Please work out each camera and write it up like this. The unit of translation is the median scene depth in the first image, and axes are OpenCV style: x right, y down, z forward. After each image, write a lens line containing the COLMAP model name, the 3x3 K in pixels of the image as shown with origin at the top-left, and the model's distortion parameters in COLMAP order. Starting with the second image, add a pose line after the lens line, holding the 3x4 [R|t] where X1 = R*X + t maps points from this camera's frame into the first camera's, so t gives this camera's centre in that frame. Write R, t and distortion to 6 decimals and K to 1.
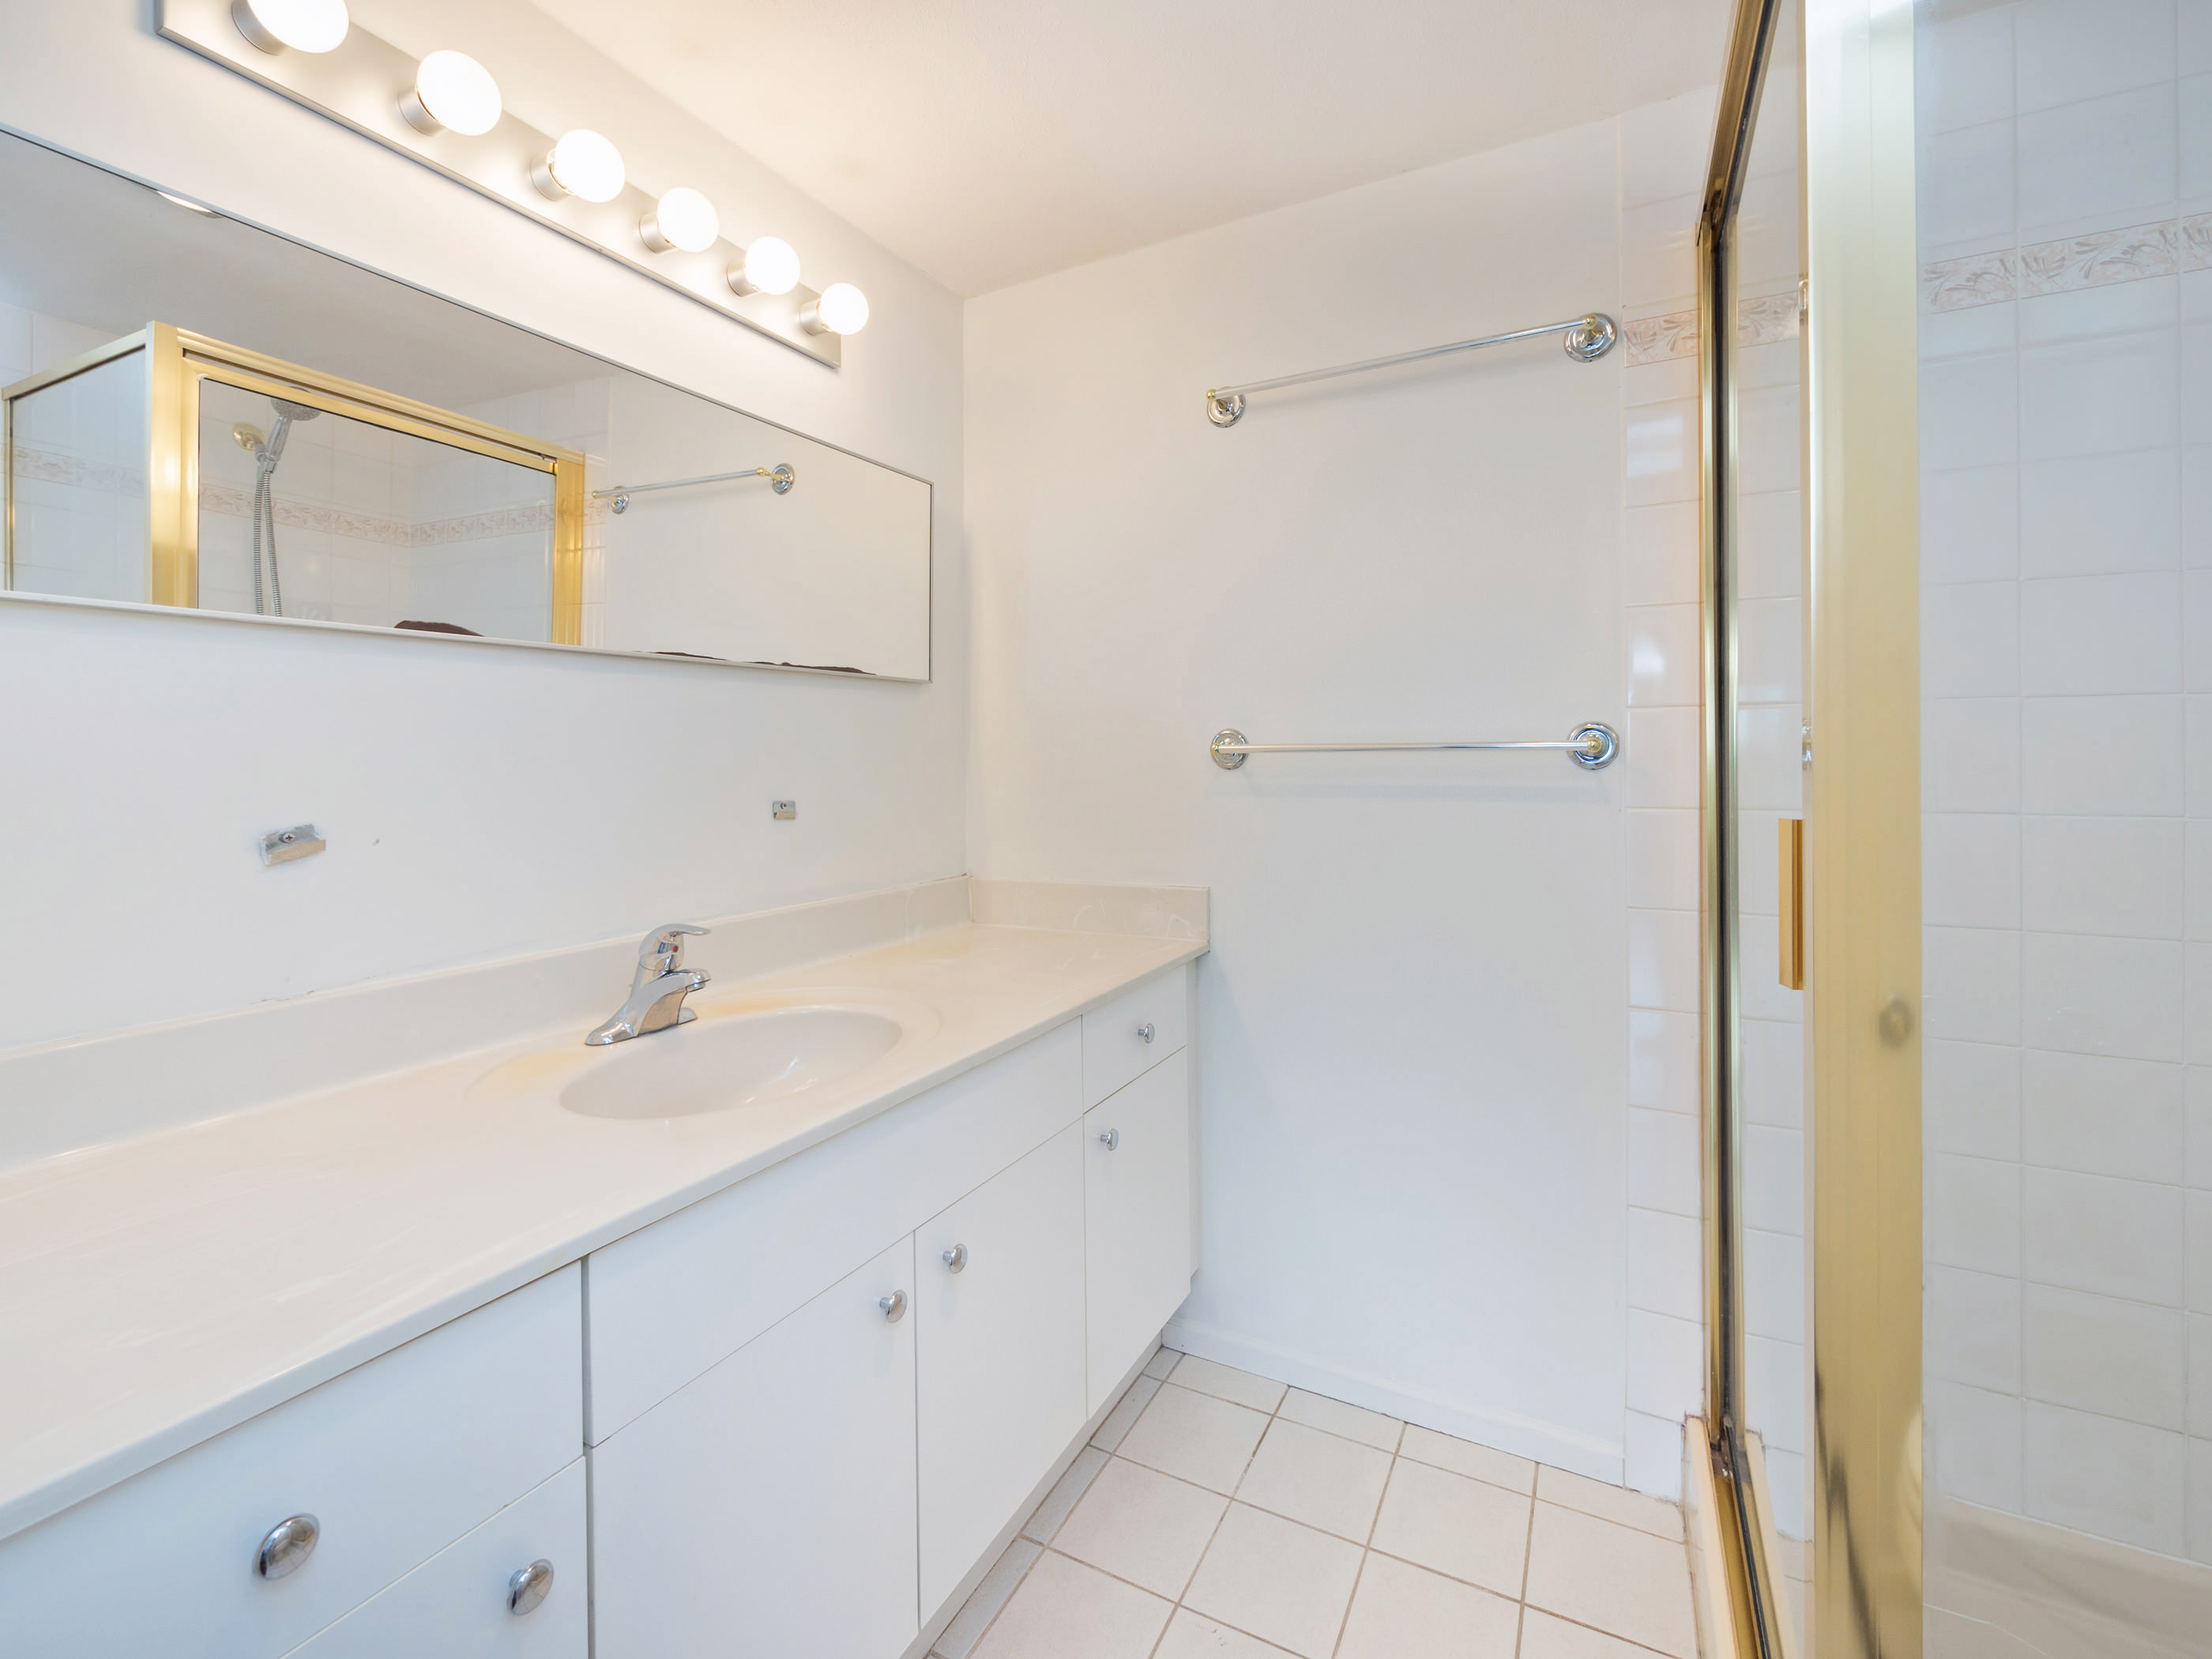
lens RADIAL K [[960.0, 0, 1112.9], [0, 960.0, 764.7], [0, 0, 1]] dist [-0.009204, -0.000283]
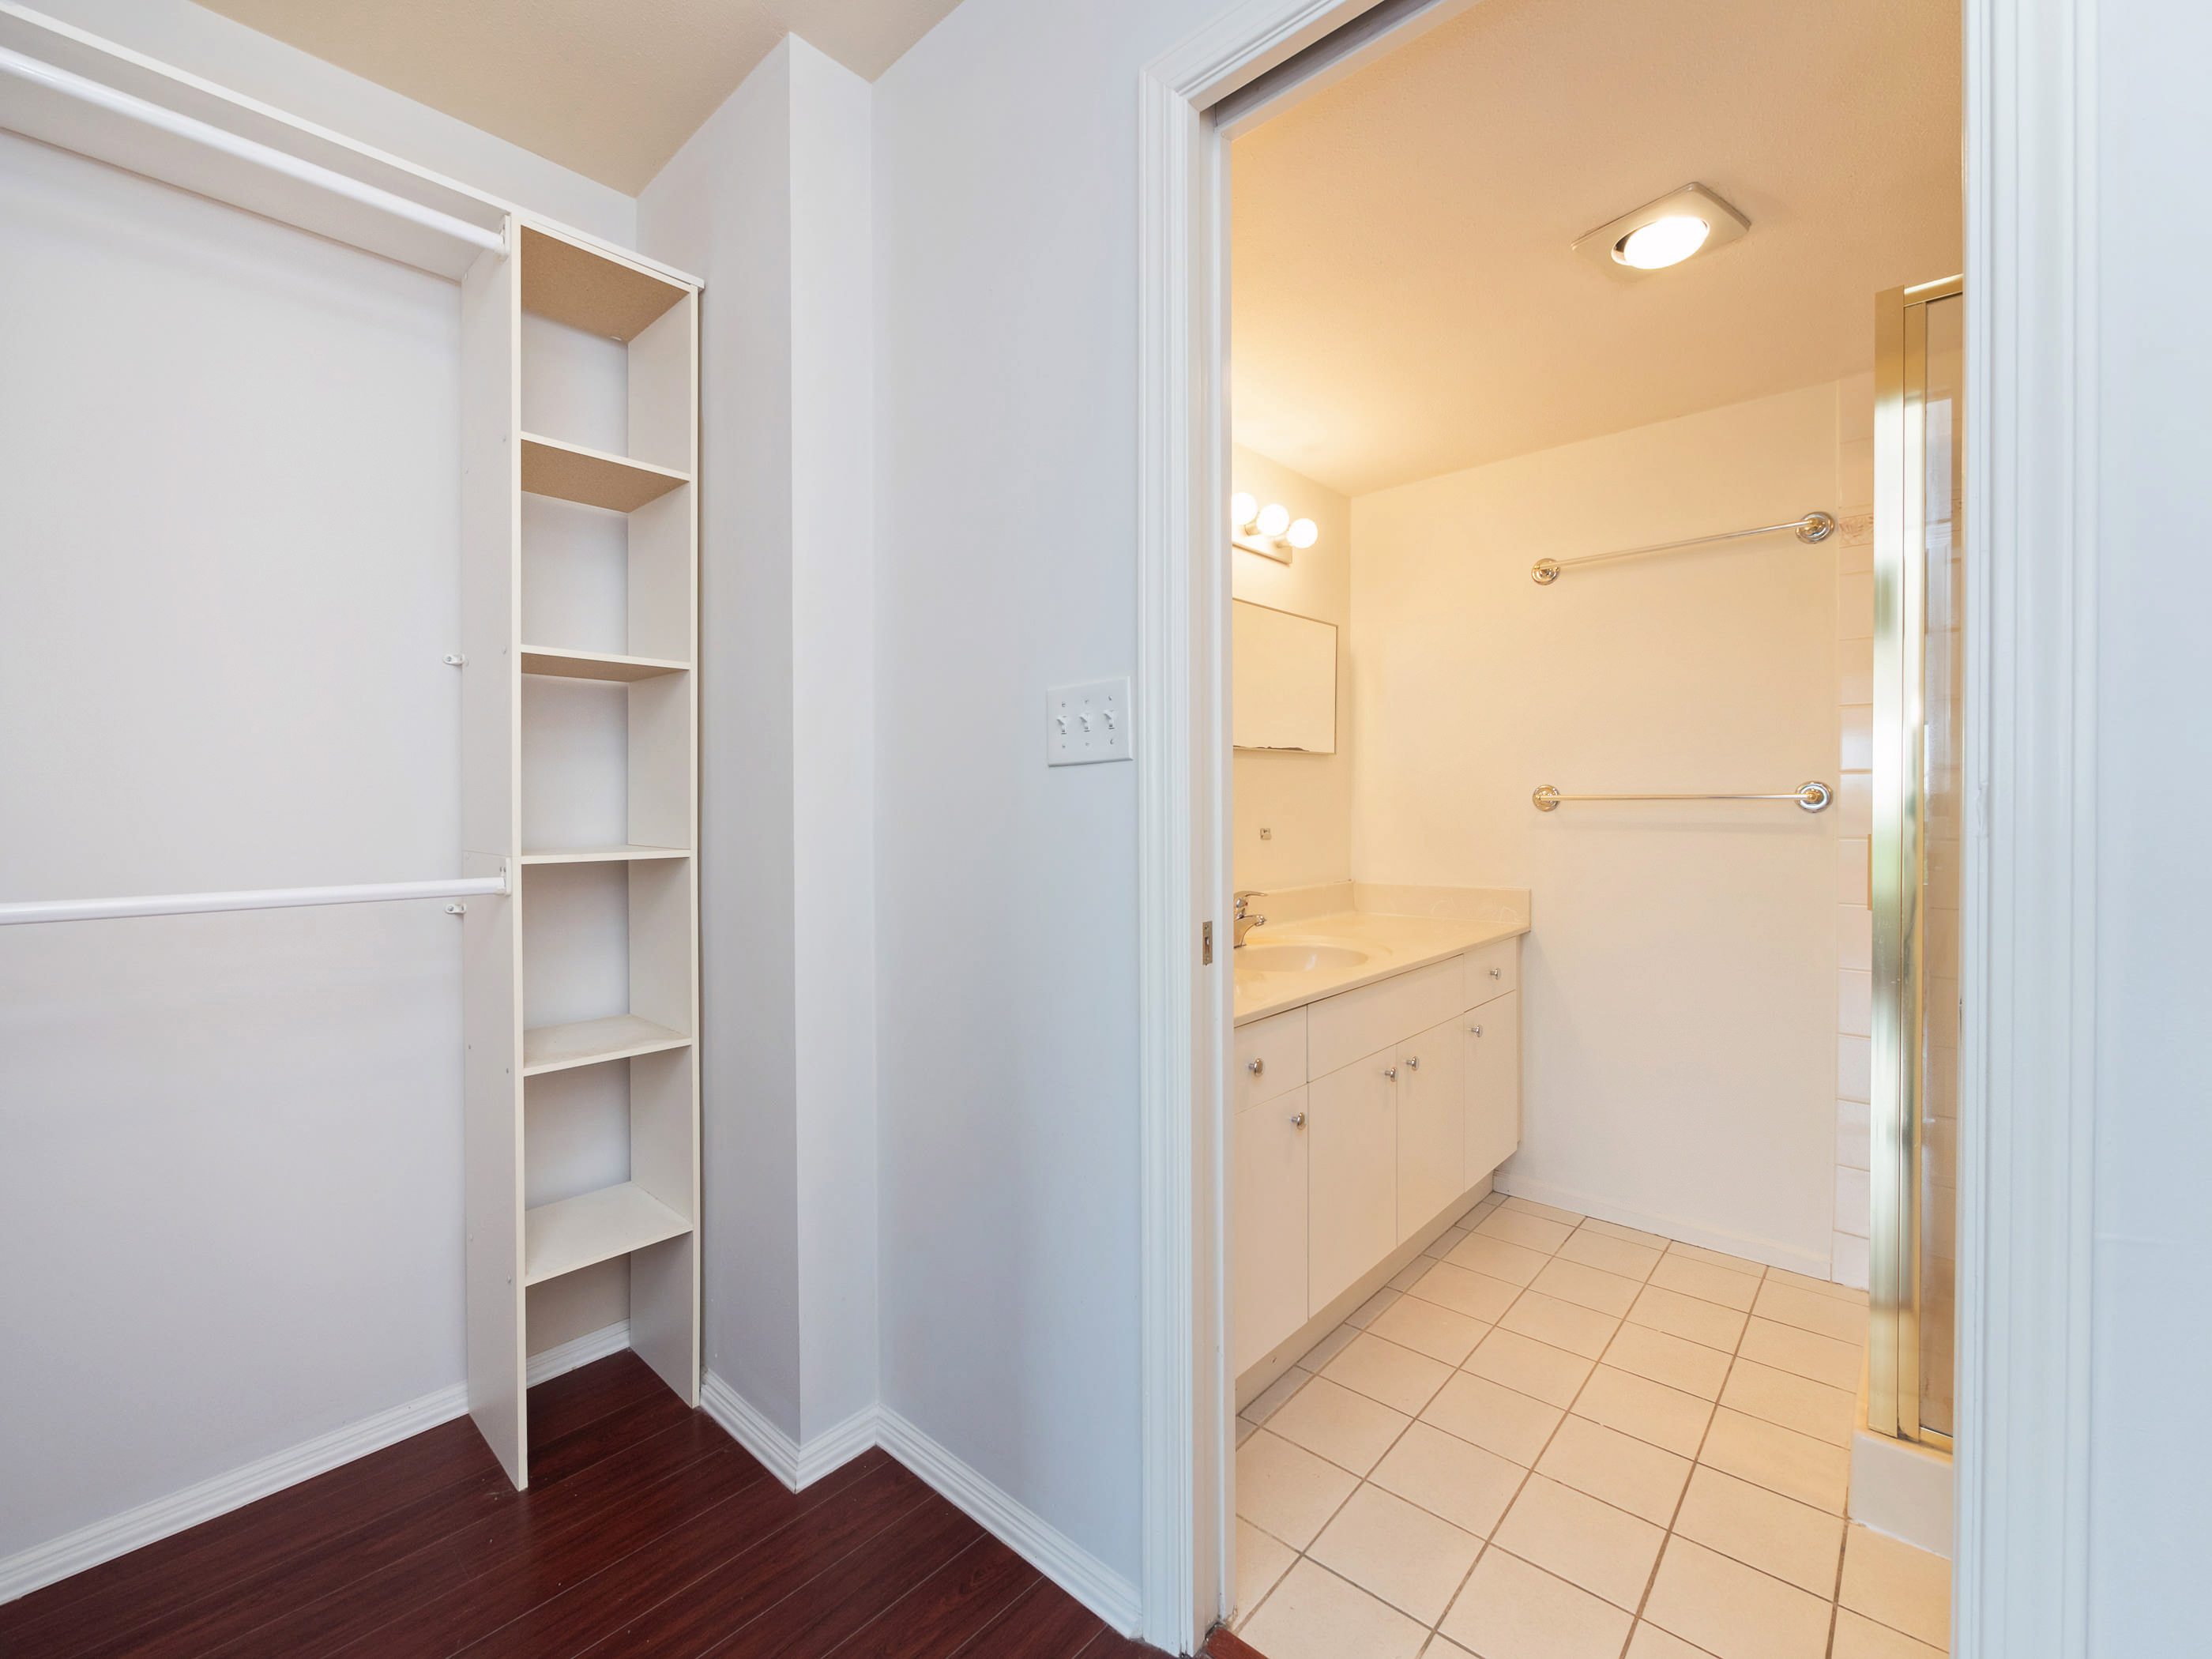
lens RADIAL K [[946.6, 0, 1104.0], [0, 946.6, 819.3], [0, 0, 1]] dist [-0.002899, -0.000019]
pose [[0.969381, 0.006528, -0.245477, -0.200356], [-0.003530, 0.999914, 0.012652, 0.001014], [0.245538, -0.011398, 0.969320, -0.659757]]
